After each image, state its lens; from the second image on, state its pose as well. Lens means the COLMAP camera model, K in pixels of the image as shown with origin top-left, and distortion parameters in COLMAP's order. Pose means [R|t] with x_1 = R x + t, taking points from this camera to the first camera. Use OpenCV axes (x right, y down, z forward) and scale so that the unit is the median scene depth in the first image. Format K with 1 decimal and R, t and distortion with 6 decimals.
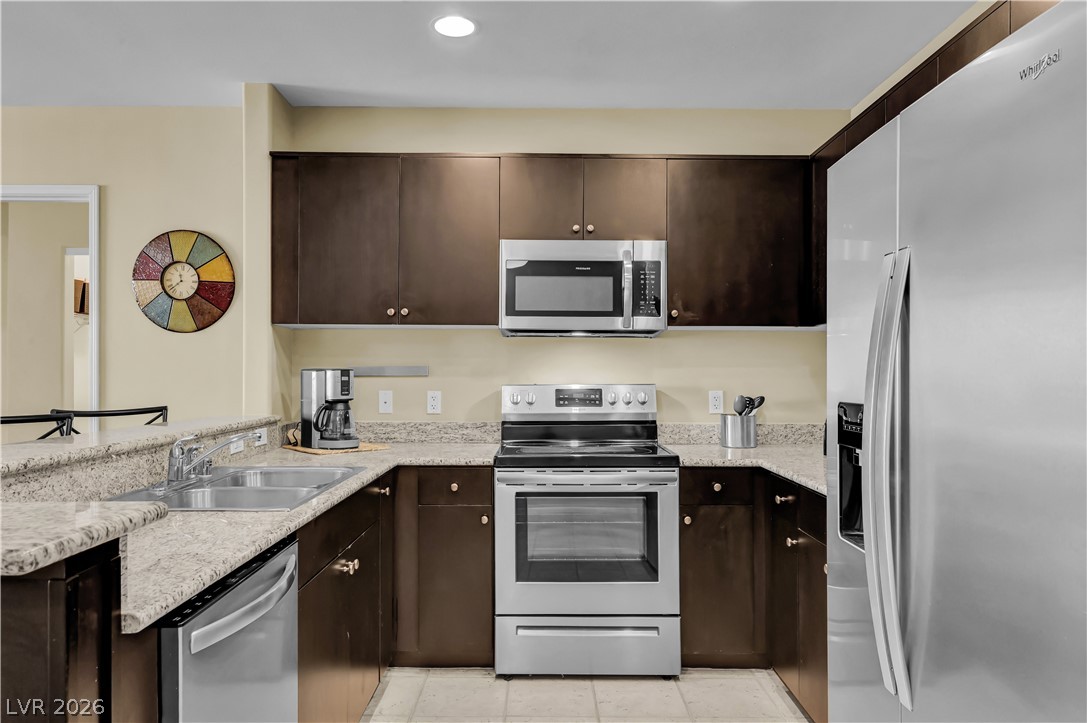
lens RADIAL K [[712.7, 0, 542.0], [0, 712.7, 369.0], [0, 0, 1]] dist [0.010640, 0.001280]
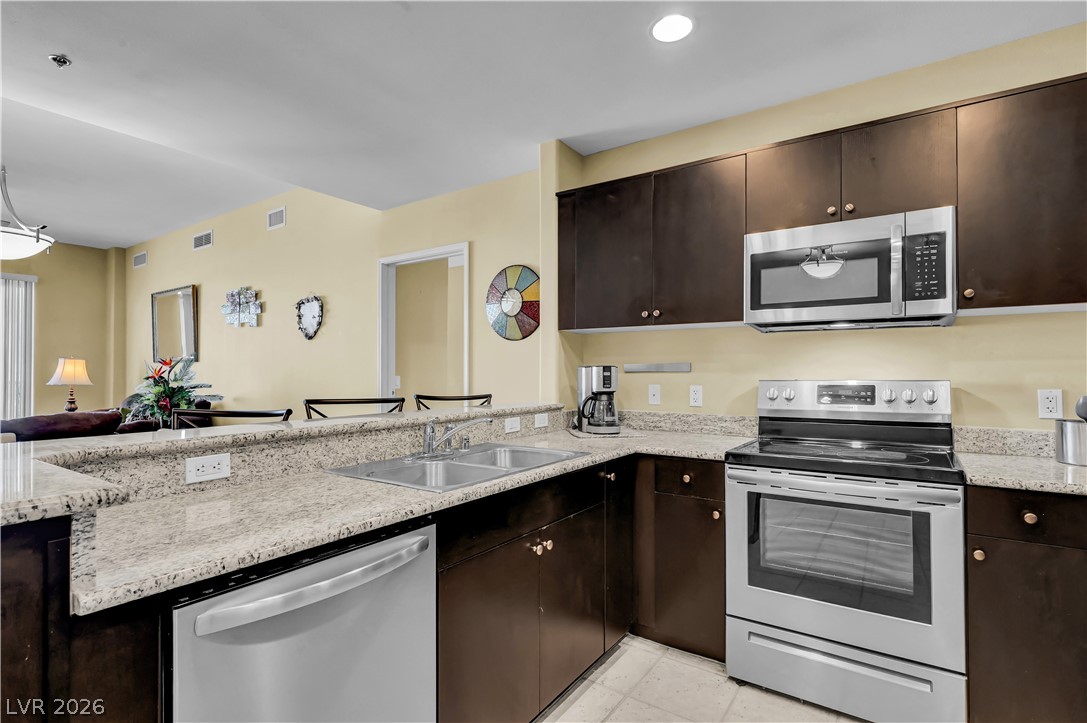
lens RADIAL K [[527.4, 0, 542.8], [0, 527.4, 366.3], [0, 0, 1]] dist [0.001438, -0.000645]
pose [[0.828011, -0.008723, -0.560644, 0.121449], [0.004938, 0.999954, -0.008266, 0.008106], [0.560690, 0.004076, 0.828016, 0.231667]]
